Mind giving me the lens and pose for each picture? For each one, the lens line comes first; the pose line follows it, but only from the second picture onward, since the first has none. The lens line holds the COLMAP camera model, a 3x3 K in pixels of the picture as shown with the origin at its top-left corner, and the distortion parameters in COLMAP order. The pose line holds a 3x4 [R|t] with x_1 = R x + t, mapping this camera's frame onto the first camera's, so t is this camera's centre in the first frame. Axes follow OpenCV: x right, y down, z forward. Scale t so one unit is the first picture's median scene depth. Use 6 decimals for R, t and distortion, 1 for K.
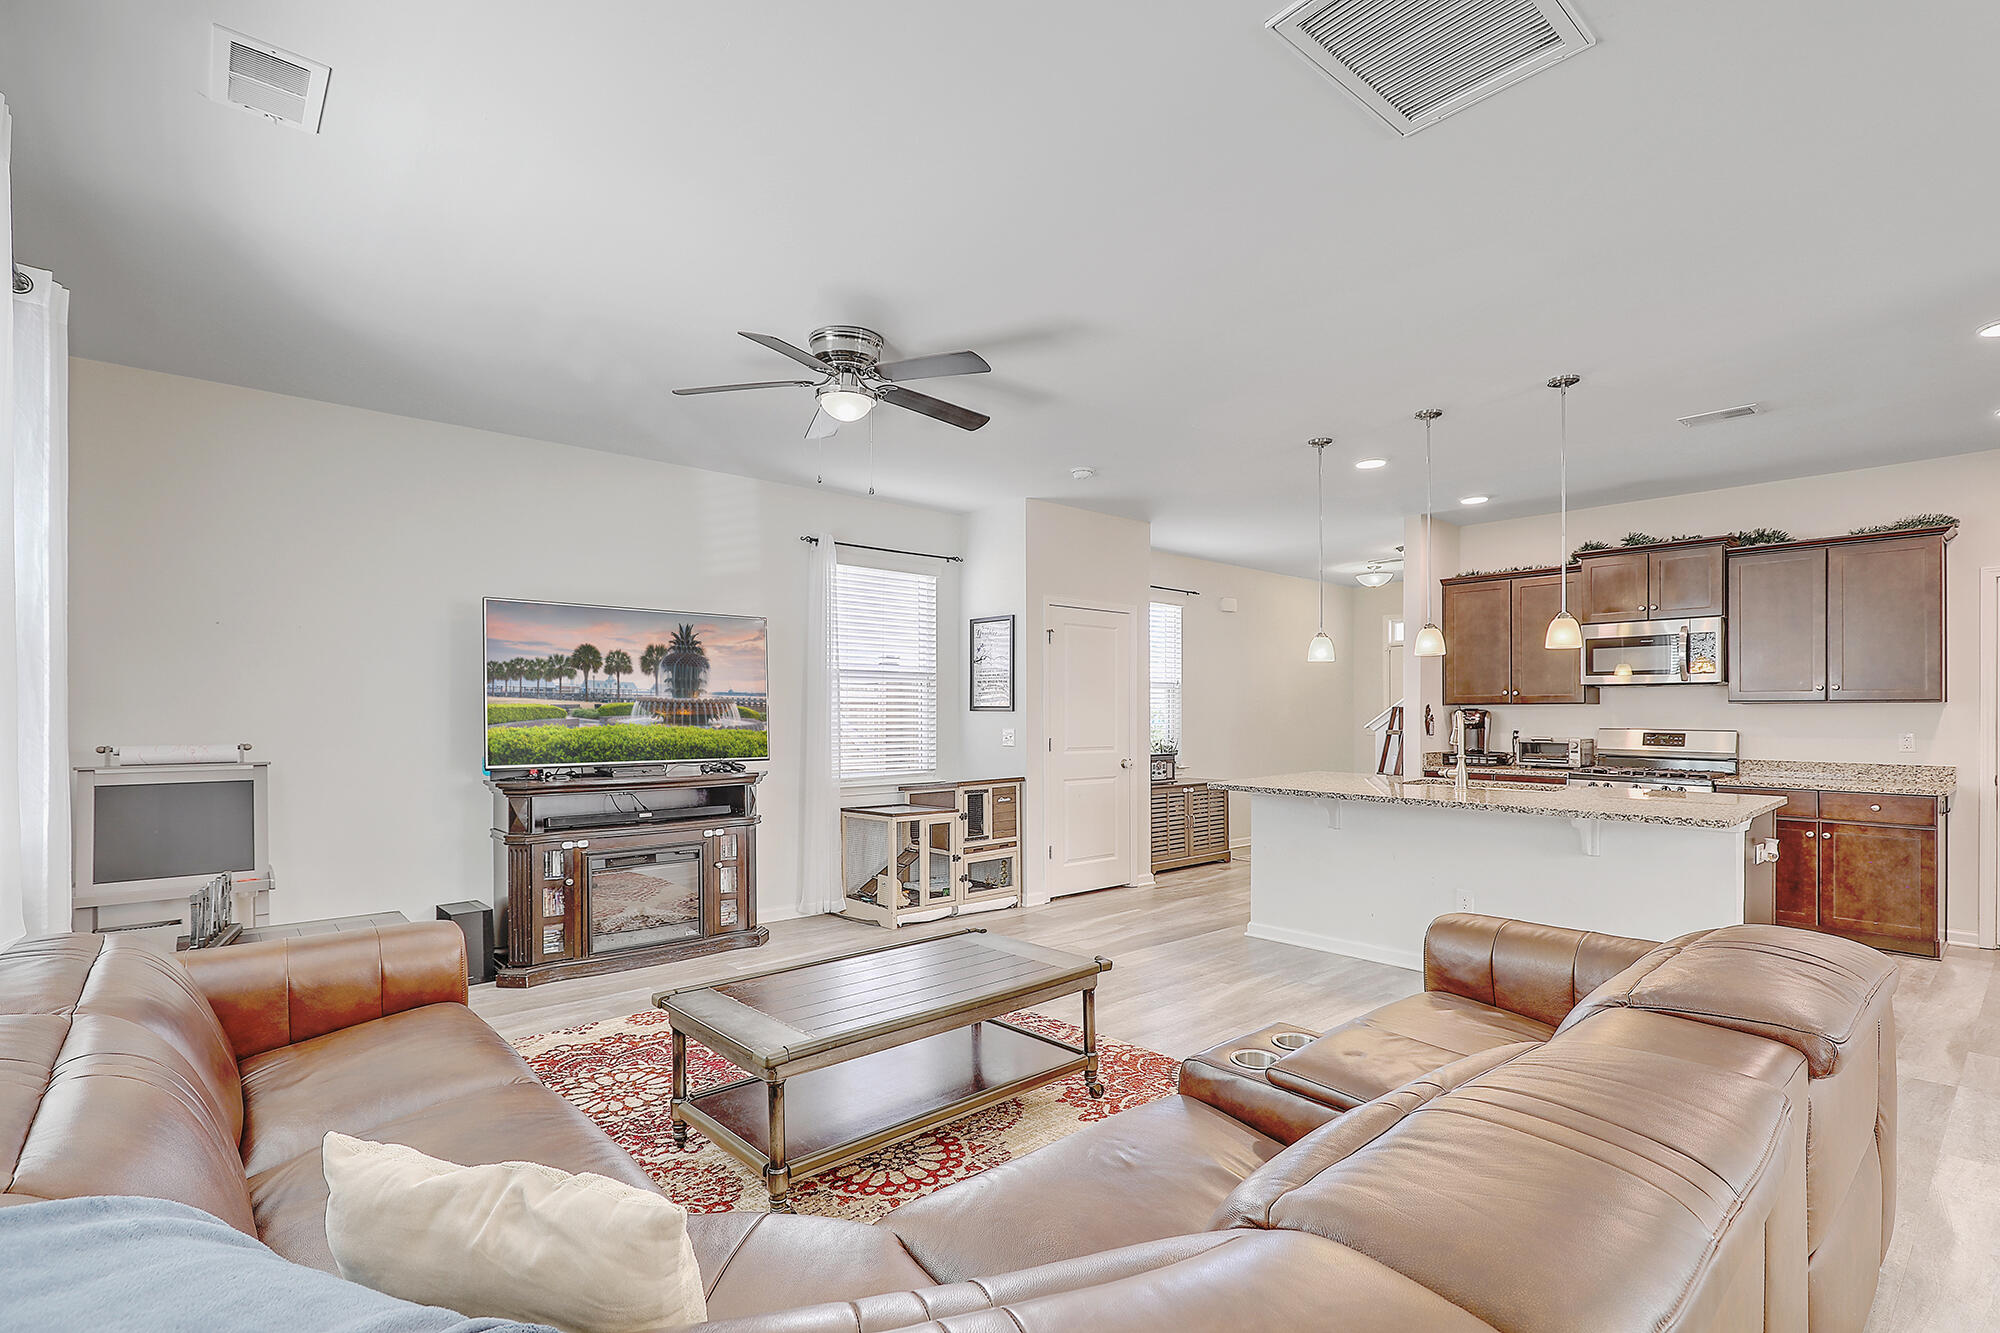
lens RADIAL K [[898.2, 0, 980.0], [0, 898.2, 711.2], [0, 0, 1]] dist [0.001334, 0.000421]
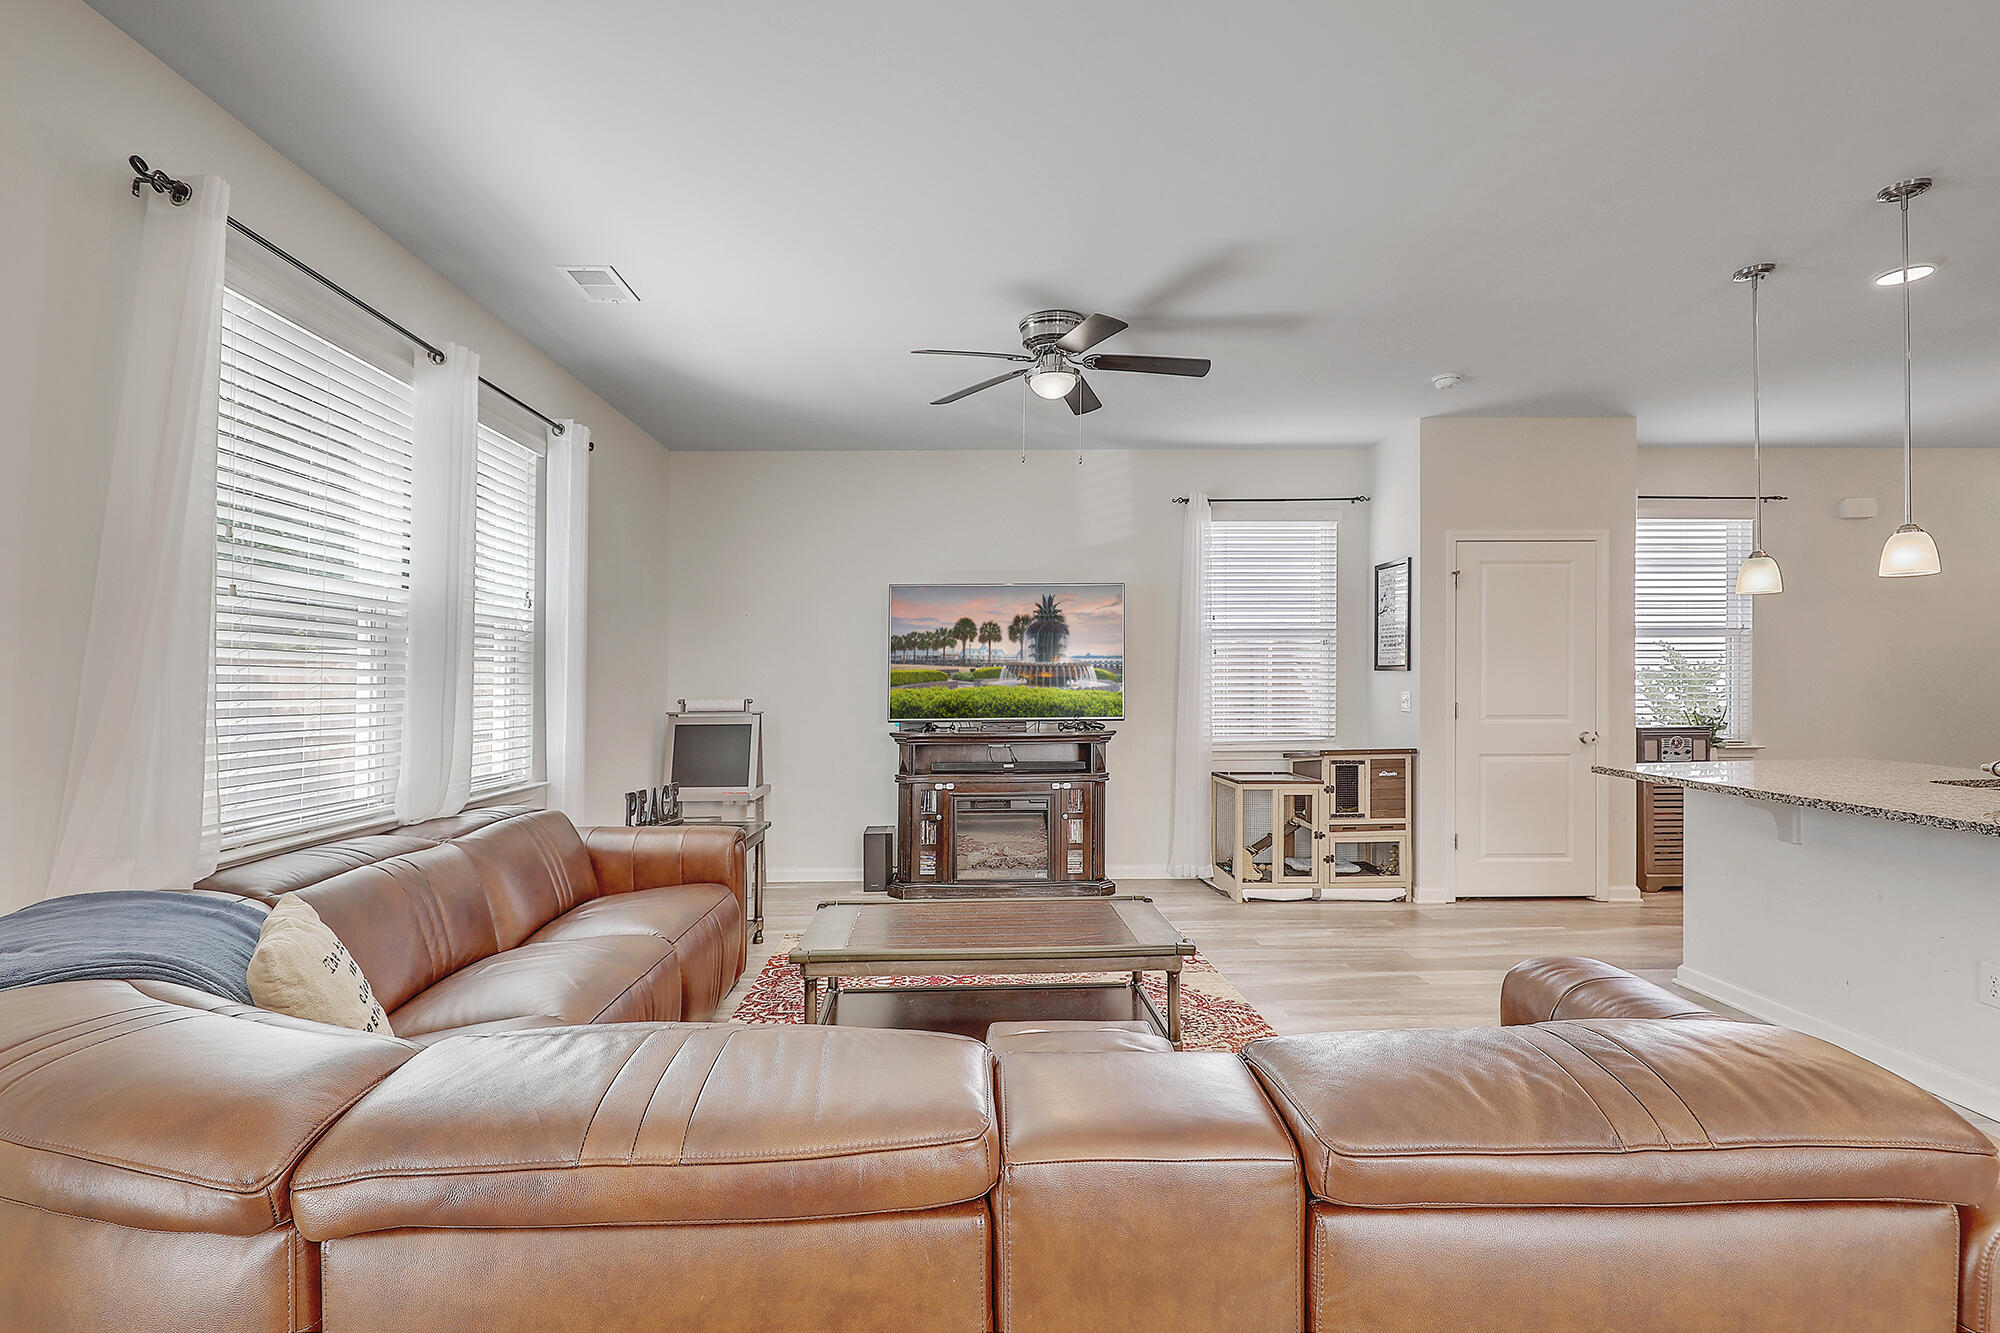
lens RADIAL K [[964.2, 0, 1053.3], [0, 964.2, 663.5], [0, 0, 1]] dist [0.000748, -0.000100]
pose [[0.765963, -0.014414, -0.642723, 0.439982], [0.008861, 0.999890, -0.011864, 0.001151], [0.642824, 0.003392, 0.766007, 0.101927]]
